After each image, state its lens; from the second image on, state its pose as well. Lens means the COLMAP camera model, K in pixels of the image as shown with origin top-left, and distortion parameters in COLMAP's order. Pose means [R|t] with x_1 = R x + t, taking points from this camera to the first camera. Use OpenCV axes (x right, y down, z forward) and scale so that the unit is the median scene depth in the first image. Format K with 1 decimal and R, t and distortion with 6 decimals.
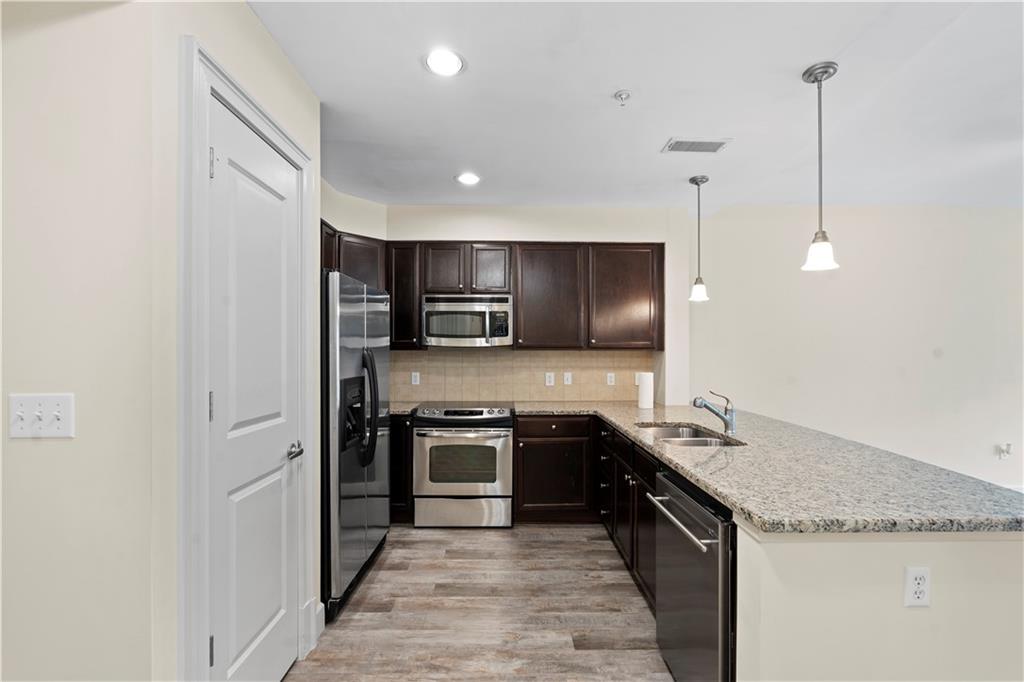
lens RADIAL K [[451.3, 0, 513.5], [0, 451.3, 348.6], [0, 0, 1]] dist [-0.003732, -0.001030]
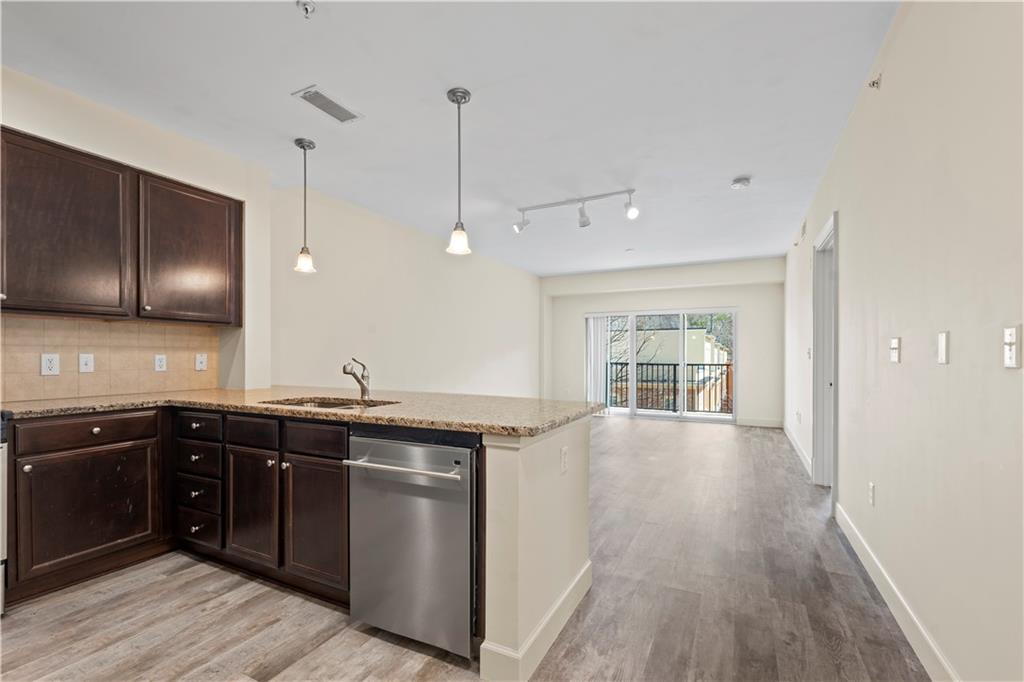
lens RADIAL K [[451.3, 0, 511.8], [0, 451.3, 356.0], [0, 0, 1]] dist [-0.003732, -0.001030]
pose [[0.462234, -0.001083, 0.886757, -0.227383], [-0.002537, 0.999994, 0.002544, 0.067402], [-0.886754, -0.003426, 0.462229, 0.174984]]
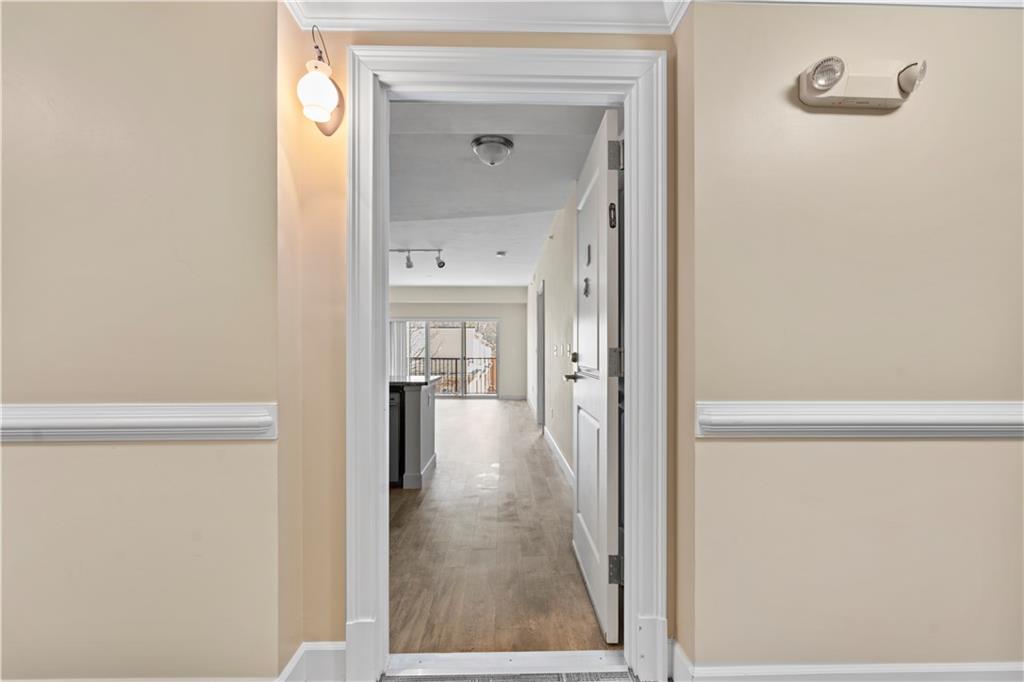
lens RADIAL K [[451.3, 0, 512.1], [0, 451.3, 345.4], [0, 0, 1]] dist [-0.003732, -0.001030]
pose [[-0.012478, 0.011509, 0.999856, -1.018046], [0.001089, 0.999933, -0.011496, 0.061758], [-0.999922, 0.000945, -0.012489, 0.164332]]
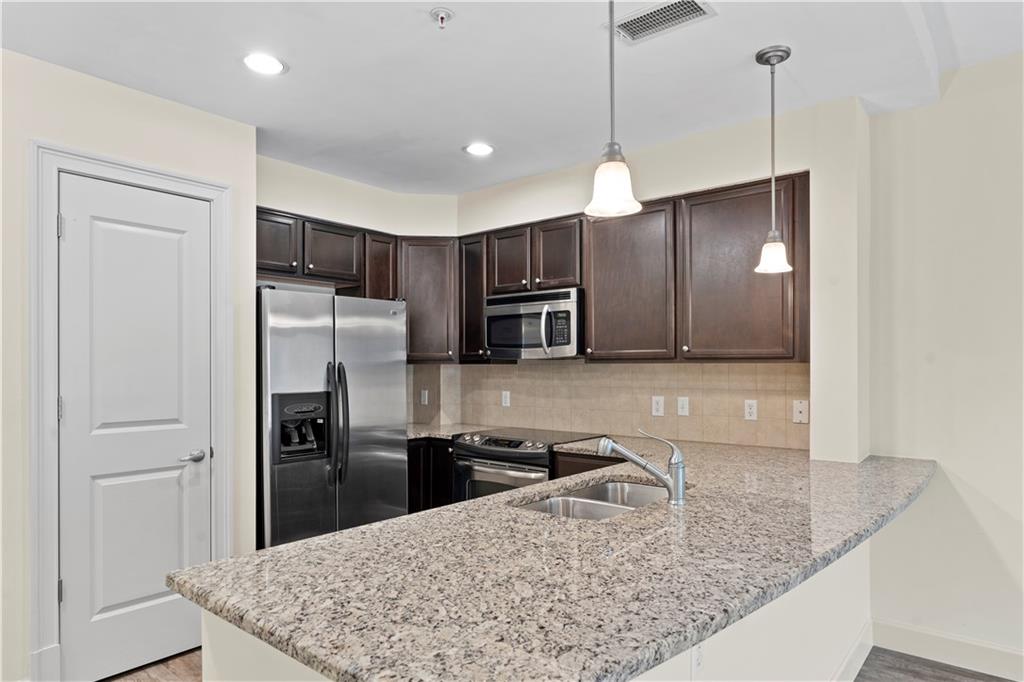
lens RADIAL K [[614.6, 0, 512.2], [0, 614.6, 363.4], [0, 0, 1]] dist [-0.000590, 0.000952]
pose [[0.759900, -0.006561, -0.650006, 0.652053], [0.008057, 0.999967, -0.000674, 0.004021], [0.649990, -0.004724, 0.759928, 0.208317]]
